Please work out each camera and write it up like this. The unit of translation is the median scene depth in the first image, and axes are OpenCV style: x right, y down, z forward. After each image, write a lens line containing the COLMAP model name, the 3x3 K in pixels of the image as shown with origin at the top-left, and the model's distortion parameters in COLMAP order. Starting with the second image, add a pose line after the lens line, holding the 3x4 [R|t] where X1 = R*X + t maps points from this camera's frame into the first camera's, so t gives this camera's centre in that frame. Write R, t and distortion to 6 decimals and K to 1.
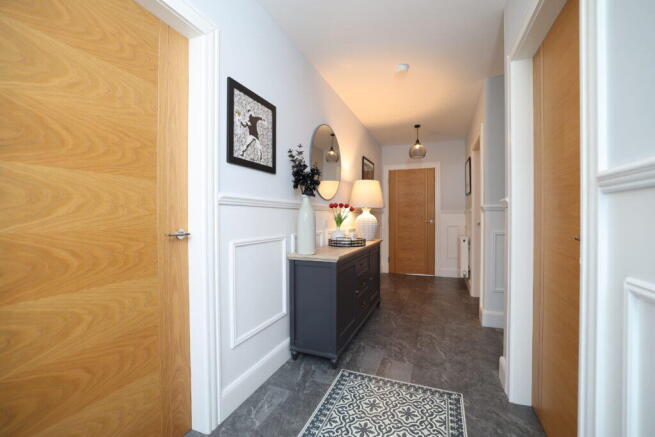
lens RADIAL K [[279.8, 0, 324.2], [0, 279.8, 218.4], [0, 0, 1]] dist [-0.013244, 0.000363]
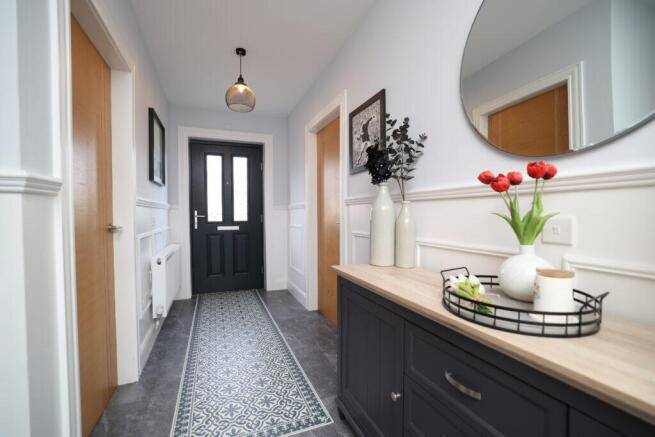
lens RADIAL K [[279.8, 0, 325.3], [0, 279.8, 218.4], [0, 0, 1]] dist [-0.013244, 0.000363]
pose [[-0.706580, 0.009623, -0.707568, 0.648358], [-0.008917, 0.999707, 0.022500, -0.004824], [0.707577, 0.022208, -0.706287, 1.643278]]
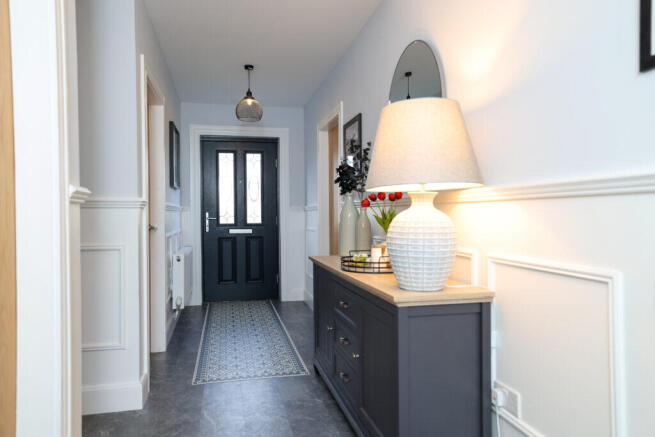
lens RADIAL K [[472.3, 0, 327.3], [0, 472.3, 214.1], [0, 0, 1]] dist [0.055190, -0.002061]
pose [[-0.815177, -0.000603, -0.579211, 1.068733], [-0.006811, 0.999940, 0.008544, -0.027999], [0.579171, 0.010910, -0.815133, 2.621292]]
